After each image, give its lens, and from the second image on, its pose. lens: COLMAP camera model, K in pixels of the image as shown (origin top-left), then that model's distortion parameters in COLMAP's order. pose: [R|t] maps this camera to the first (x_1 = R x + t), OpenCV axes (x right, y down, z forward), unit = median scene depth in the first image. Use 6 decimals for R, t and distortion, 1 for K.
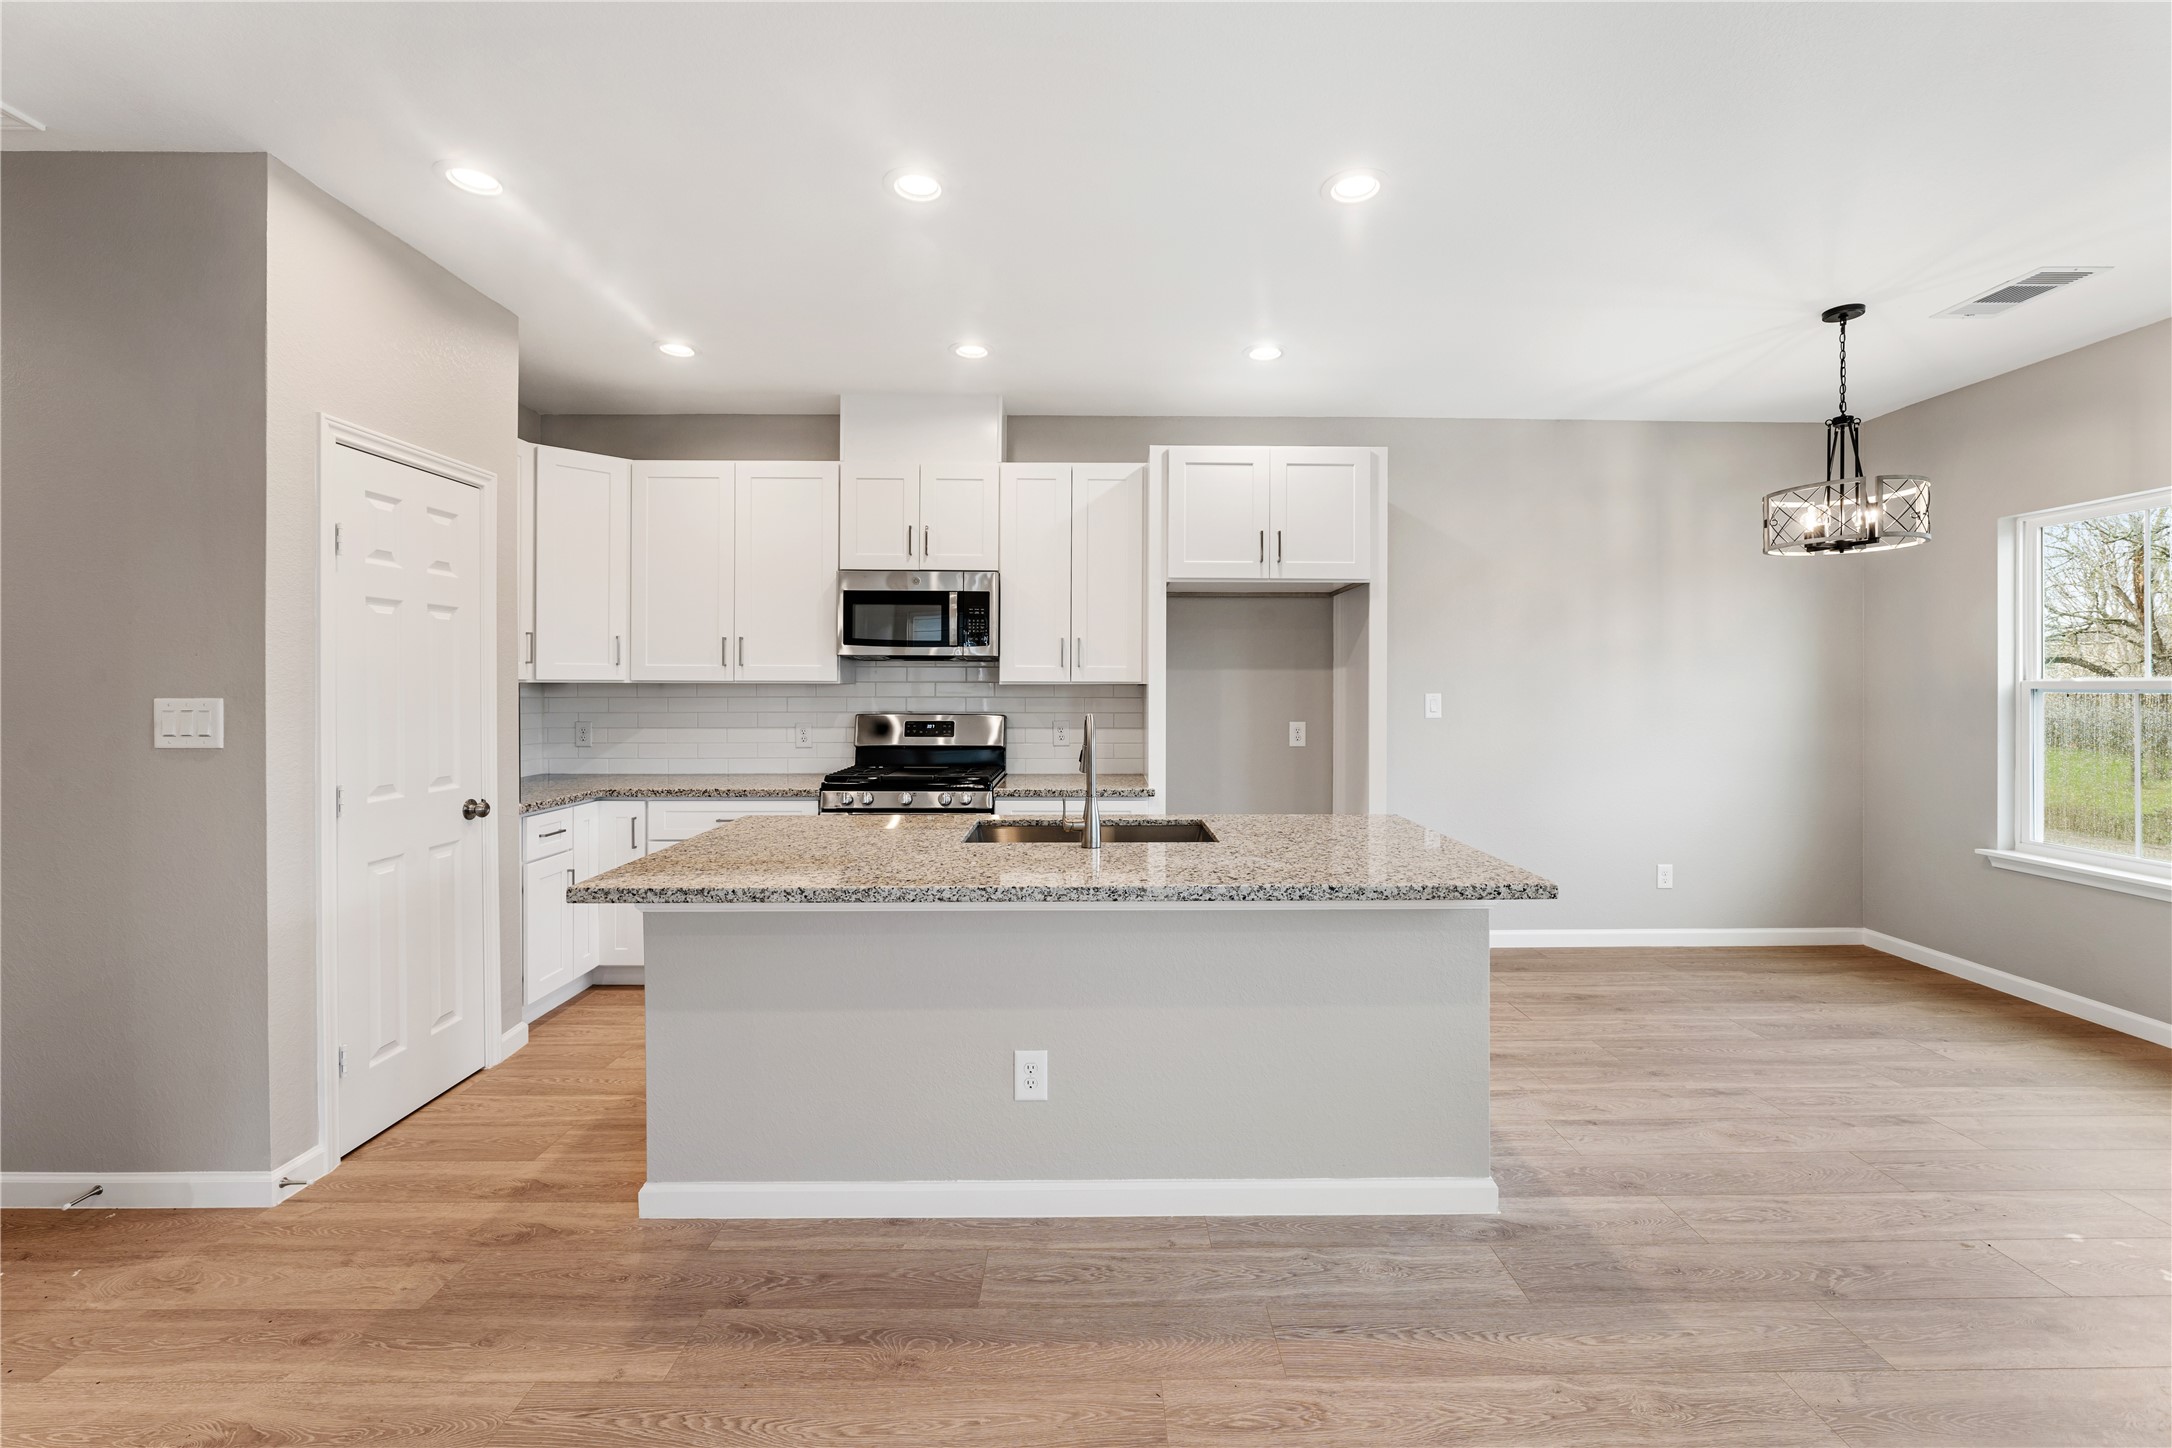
lens RADIAL K [[890.2, 0, 1104.3], [0, 890.2, 689.8], [0, 0, 1]] dist [-0.005428, 0.000096]
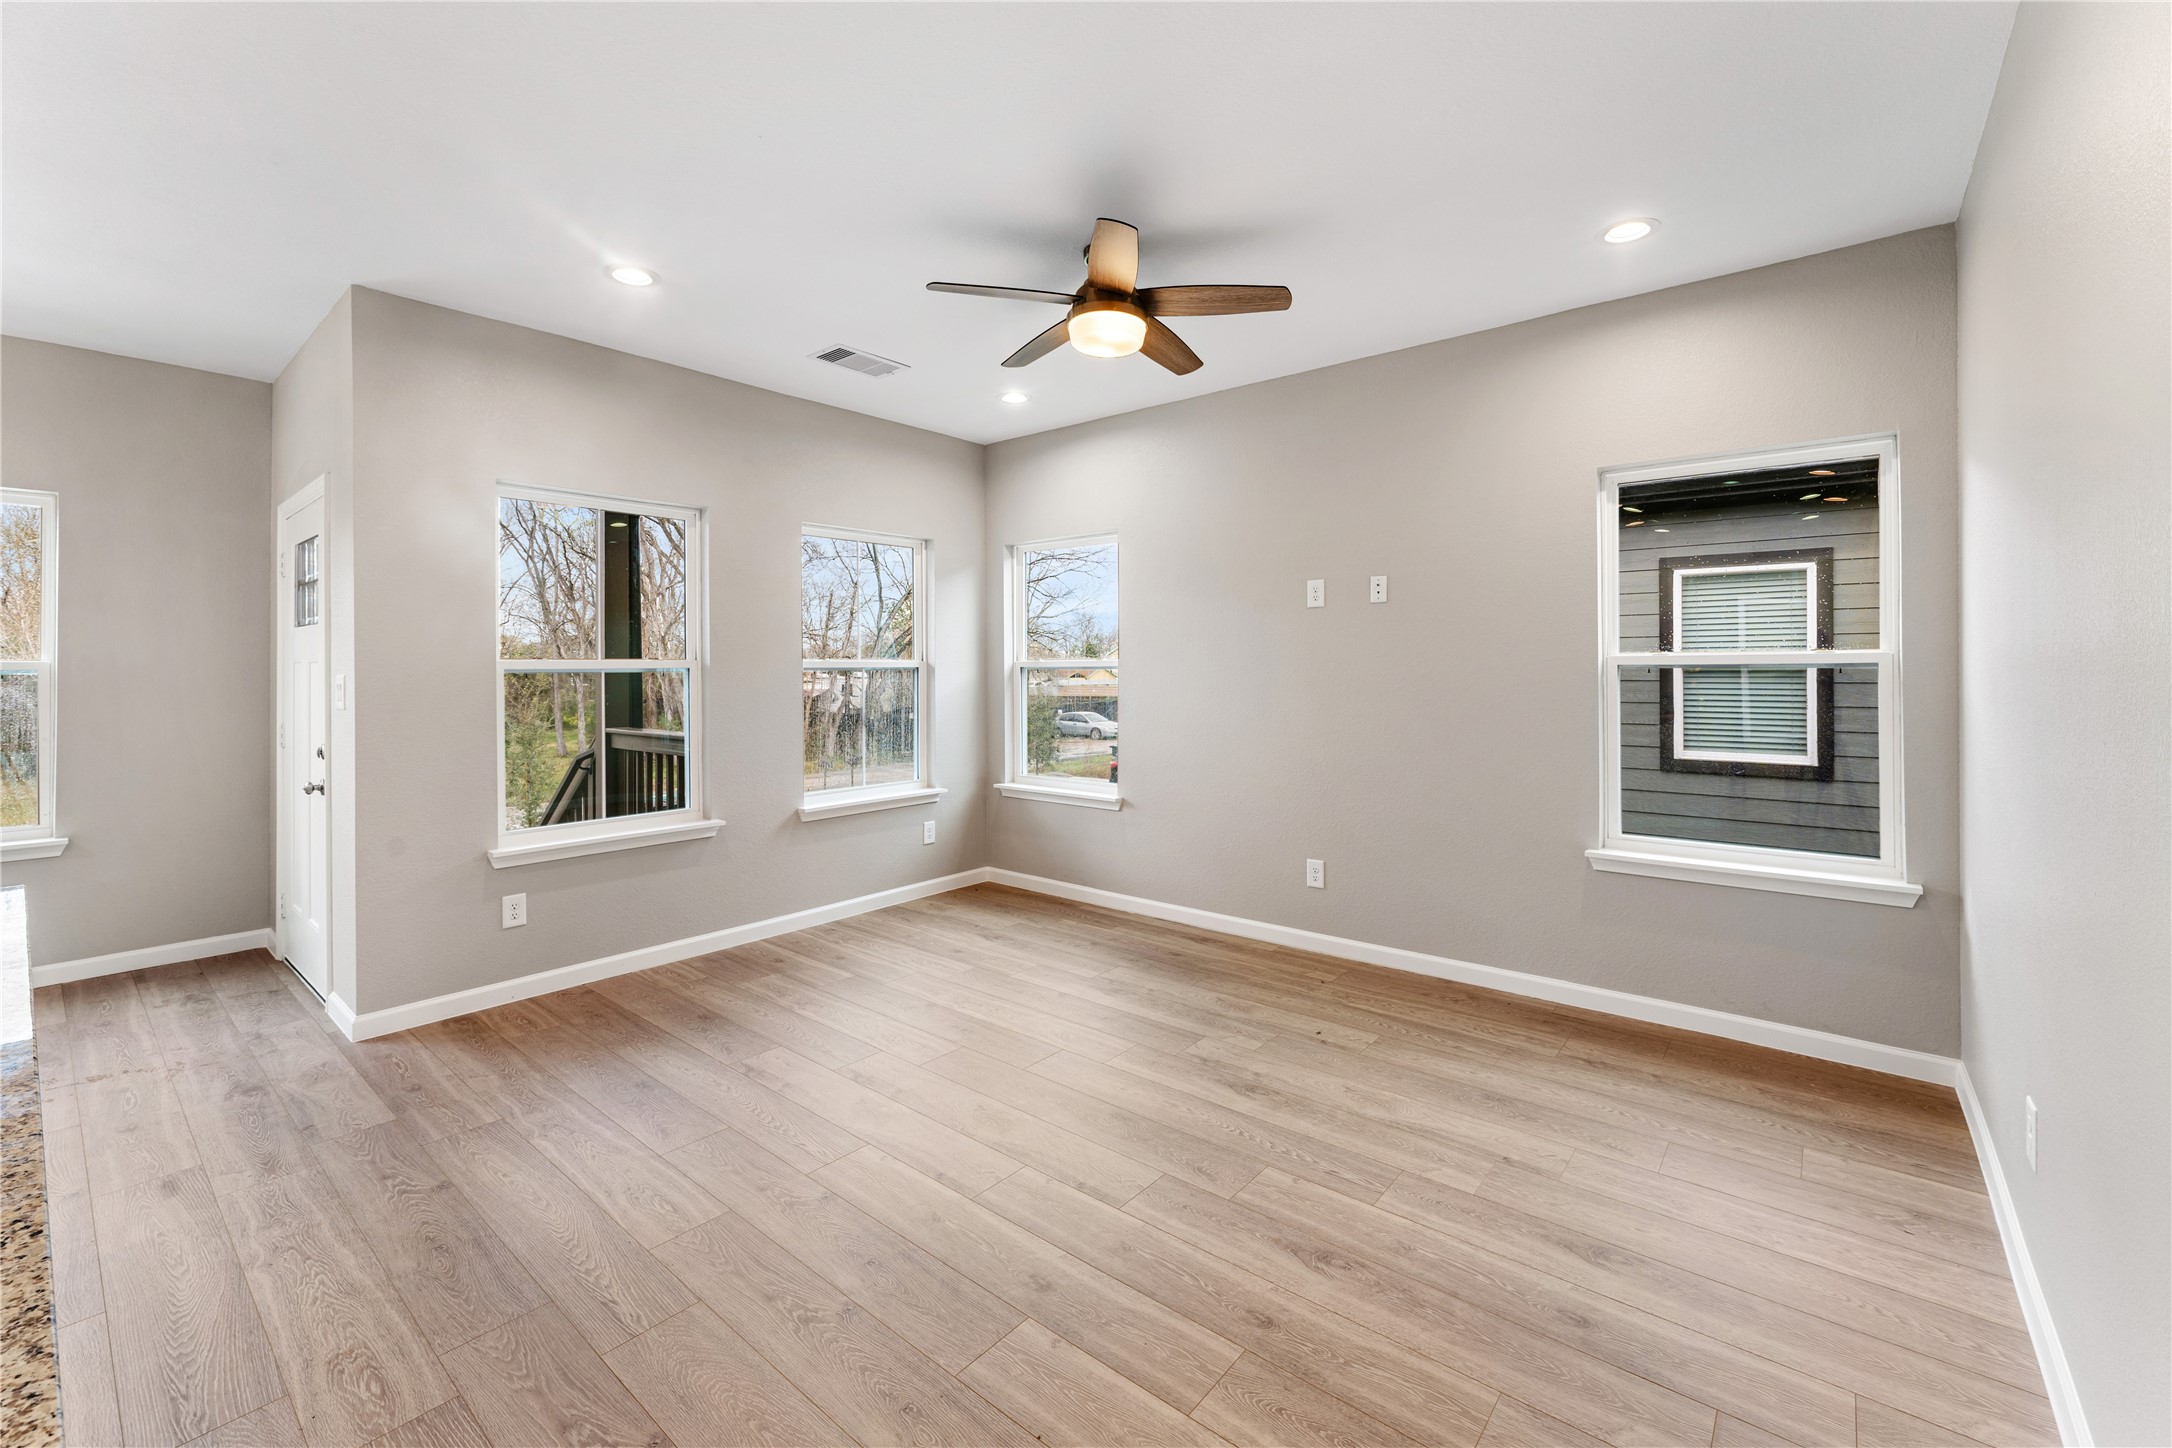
lens RADIAL K [[898.1, 0, 1088.7], [0, 898.1, 649.3], [0, 0, 1]] dist [-0.004161, -0.000367]
pose [[-0.757557, 0.014878, 0.652600, -0.570855], [0.004263, 0.999832, -0.017846, 0.000773], [-0.652755, -0.010737, -0.757493, 0.622462]]
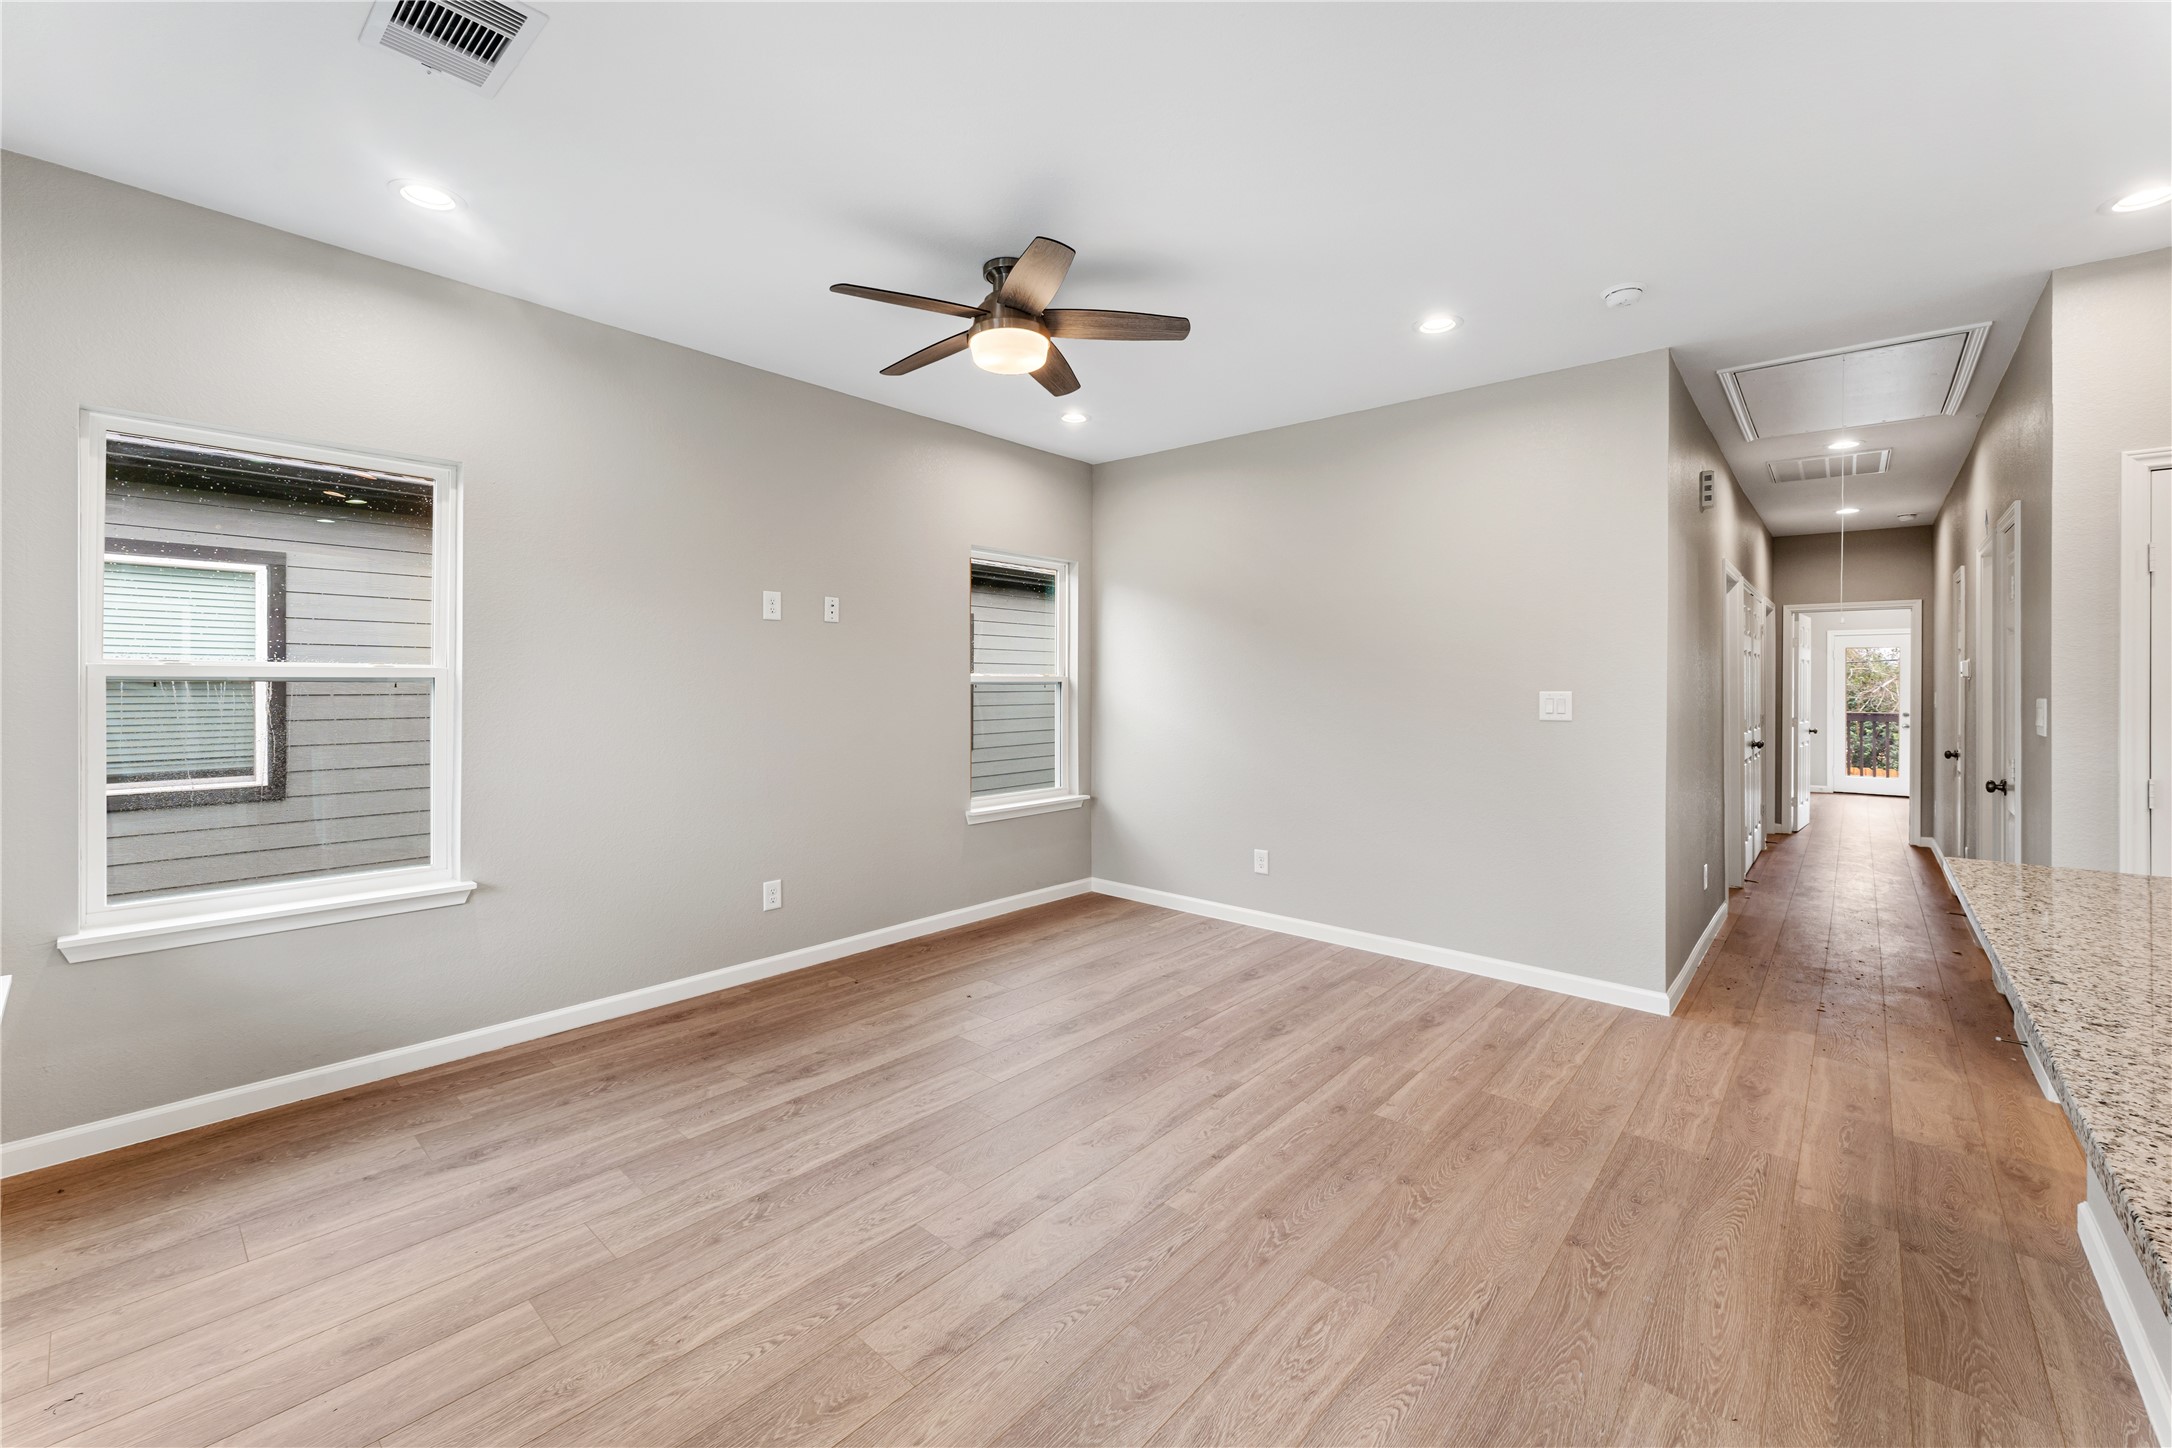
lens RADIAL K [[878.9, 0, 1093.1], [0, 878.9, 681.1], [0, 0, 1]] dist [0.000662, 0.000013]
pose [[-0.670070, -0.006890, -0.742266, 0.645033], [-0.010009, 0.999950, -0.000246, -0.001262], [0.742230, 0.007264, -0.670106, 0.578614]]
